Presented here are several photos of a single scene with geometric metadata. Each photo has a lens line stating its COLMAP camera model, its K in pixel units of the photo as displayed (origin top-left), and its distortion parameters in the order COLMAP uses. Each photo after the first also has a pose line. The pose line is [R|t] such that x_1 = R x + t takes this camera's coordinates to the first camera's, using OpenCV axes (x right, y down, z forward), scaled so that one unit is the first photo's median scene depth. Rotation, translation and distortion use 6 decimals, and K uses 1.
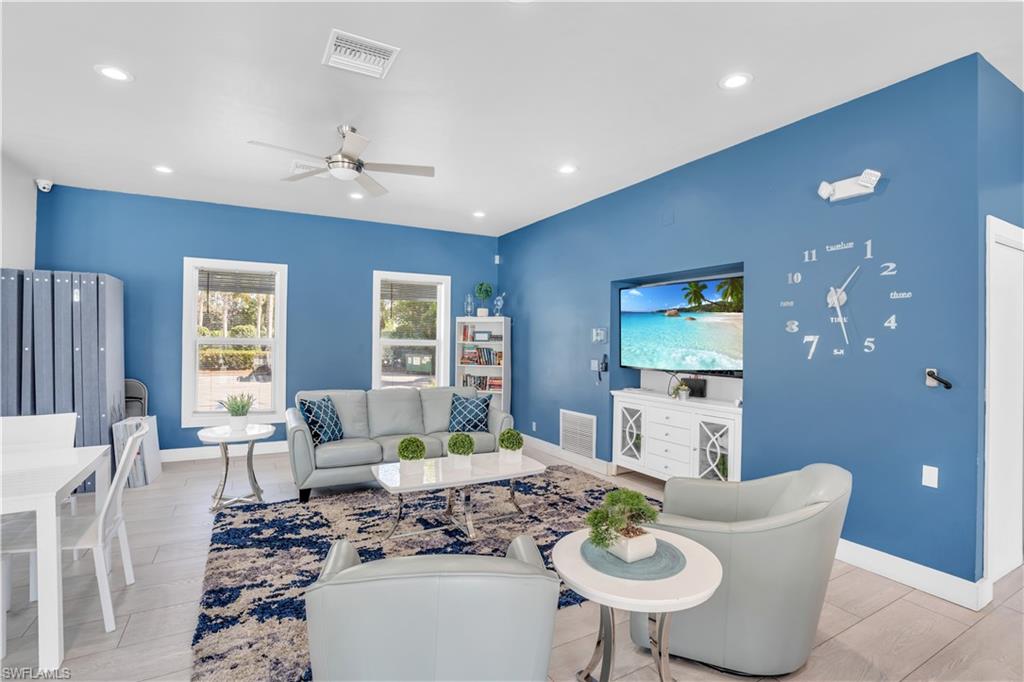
lens RADIAL K [[517.5, 0, 512.0], [0, 517.5, 341.0], [0, 0, 1]] dist [-0.060164, 0.000080]
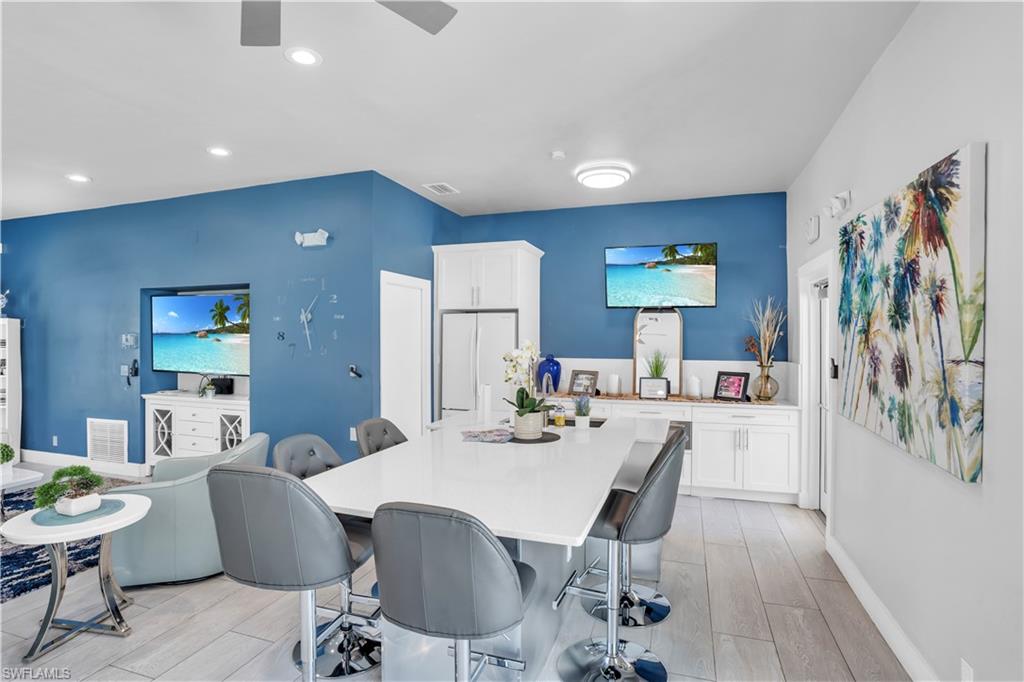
lens RADIAL K [[530.2, 0, 512.0], [0, 530.2, 341.0], [0, 0, 1]] dist [-0.002632, 0.000369]
pose [[0.761693, -0.015527, 0.647752, 0.074014], [0.008842, 0.999869, 0.013571, -0.019500], [-0.647877, -0.004609, 0.761731, -0.299190]]
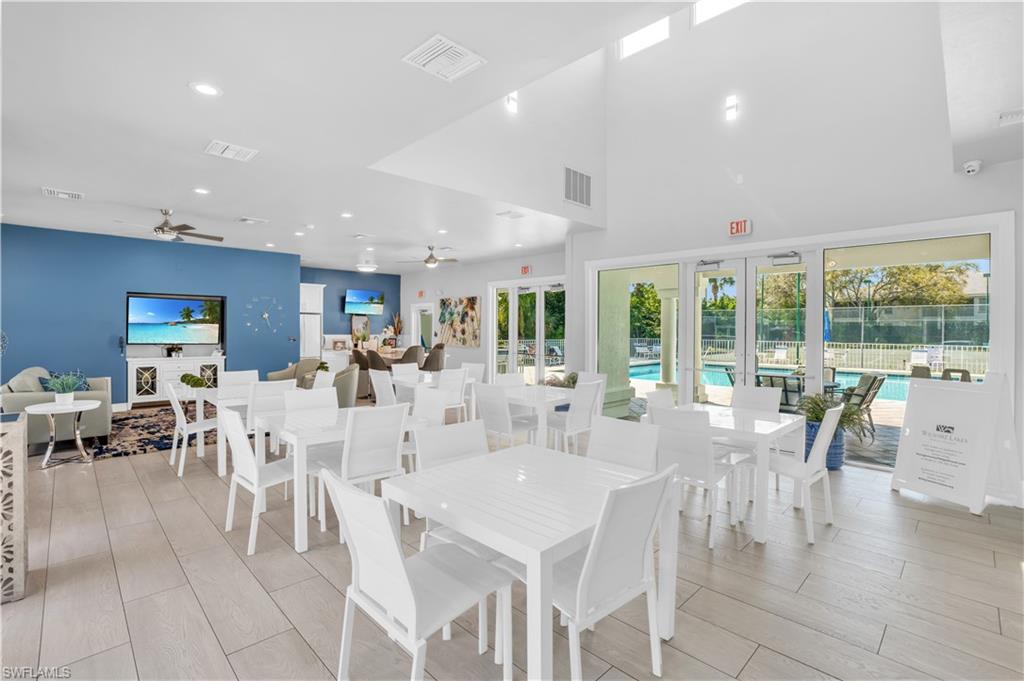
lens RADIAL K [[530.2, 0, 512.0], [0, 530.2, 340.5], [0, 0, 1]] dist [-0.002632, 0.000369]
pose [[-0.182093, -0.035719, 0.982632, -1.843647], [0.002374, 0.999321, 0.036765, -0.034142], [-0.983278, 0.009028, -0.181885, 0.063107]]
